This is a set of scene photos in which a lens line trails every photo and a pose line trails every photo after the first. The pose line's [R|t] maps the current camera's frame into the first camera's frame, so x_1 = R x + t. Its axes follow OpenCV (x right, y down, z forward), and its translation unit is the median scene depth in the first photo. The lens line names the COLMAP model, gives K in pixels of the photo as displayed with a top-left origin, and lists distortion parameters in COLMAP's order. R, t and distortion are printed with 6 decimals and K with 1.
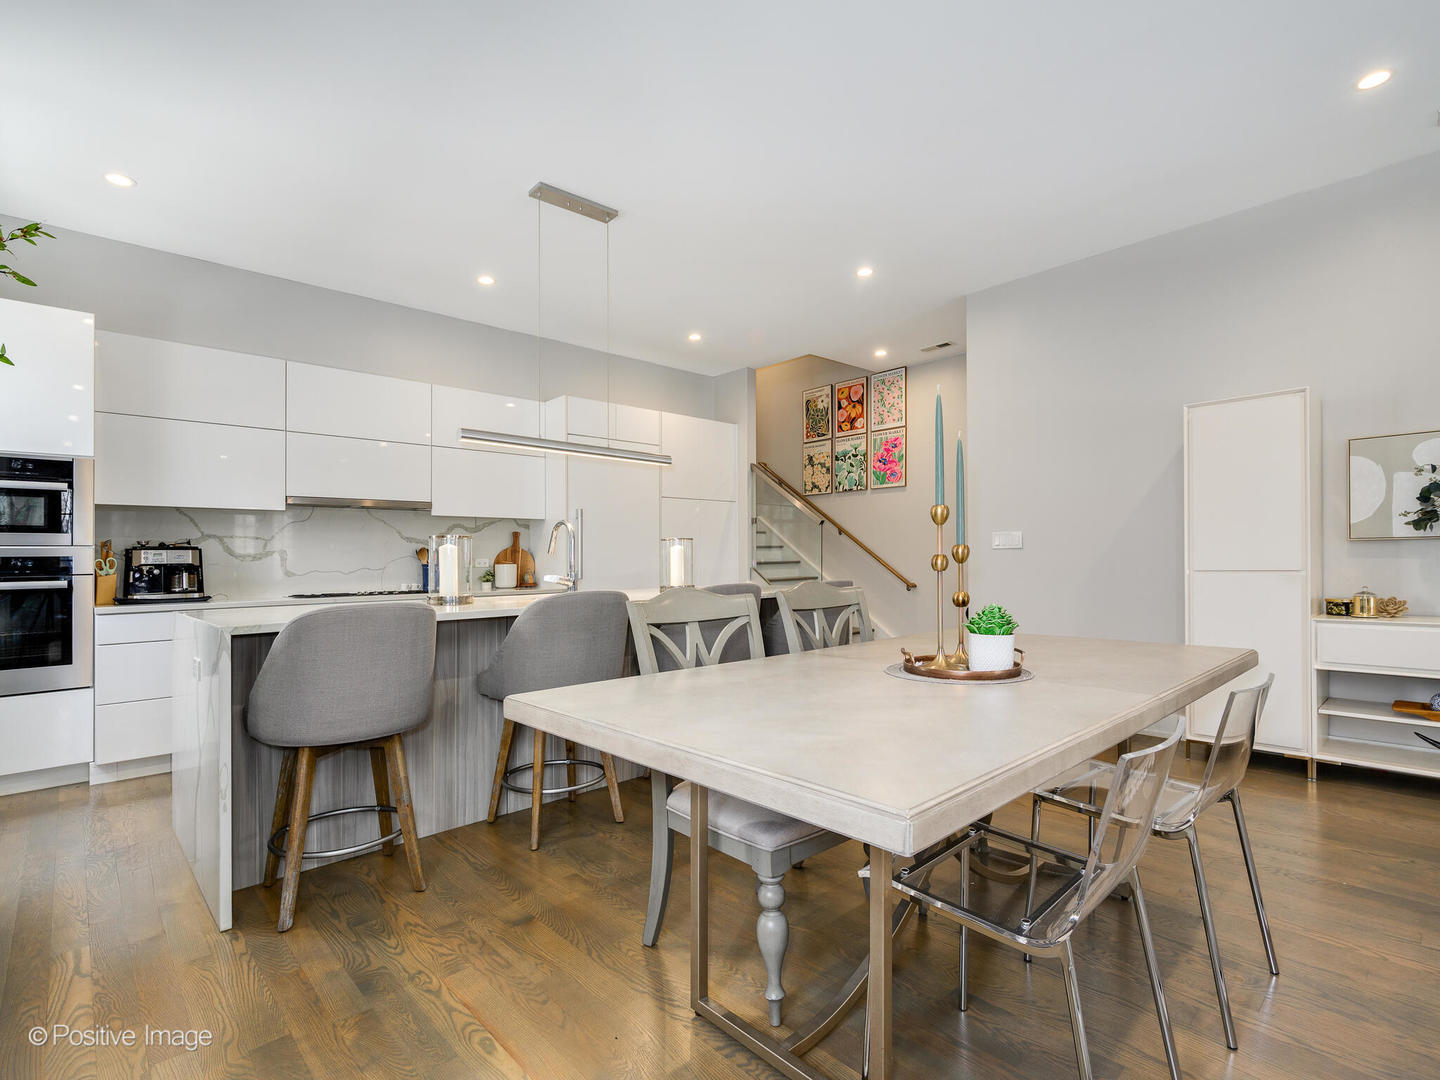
lens RADIAL K [[713.0, 0, 755.8], [0, 713.0, 552.8], [0, 0, 1]] dist [-0.024348, 0.003233]
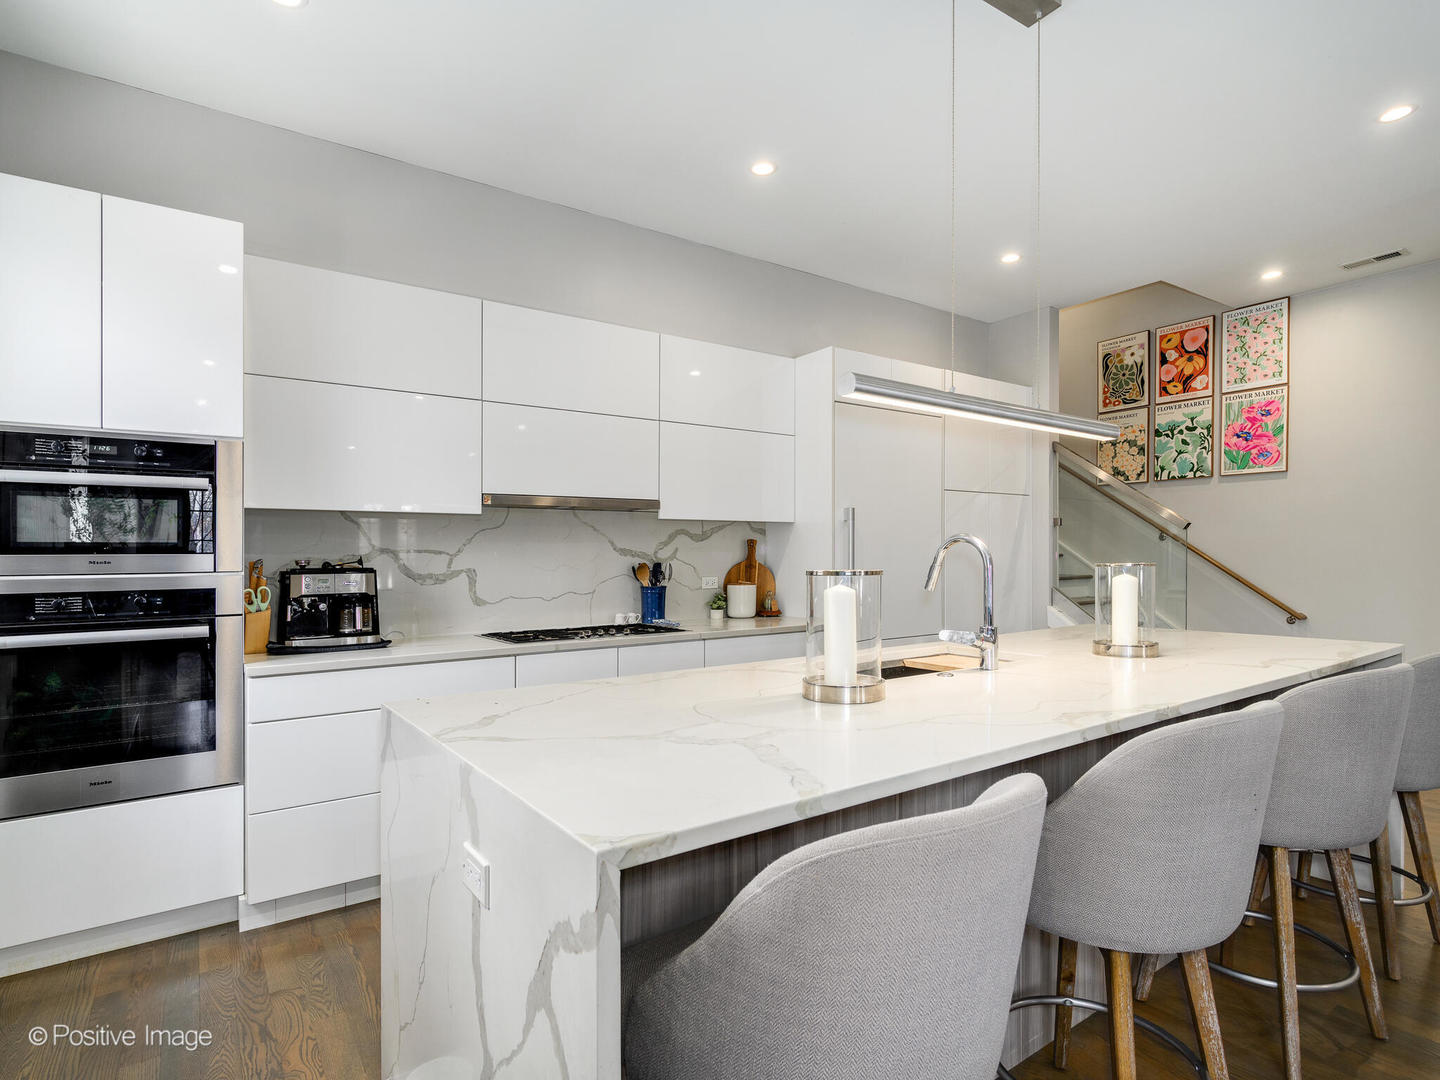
lens RADIAL K [[767.4, 0, 729.8], [0, 767.4, 552.1], [0, 0, 1]] dist [-0.019583, -0.000050]
pose [[0.987089, 0.006152, -0.160053, -0.240439], [-0.004780, 0.999949, 0.008952, -0.024104], [0.160100, -0.008071, 0.987068, 0.231027]]
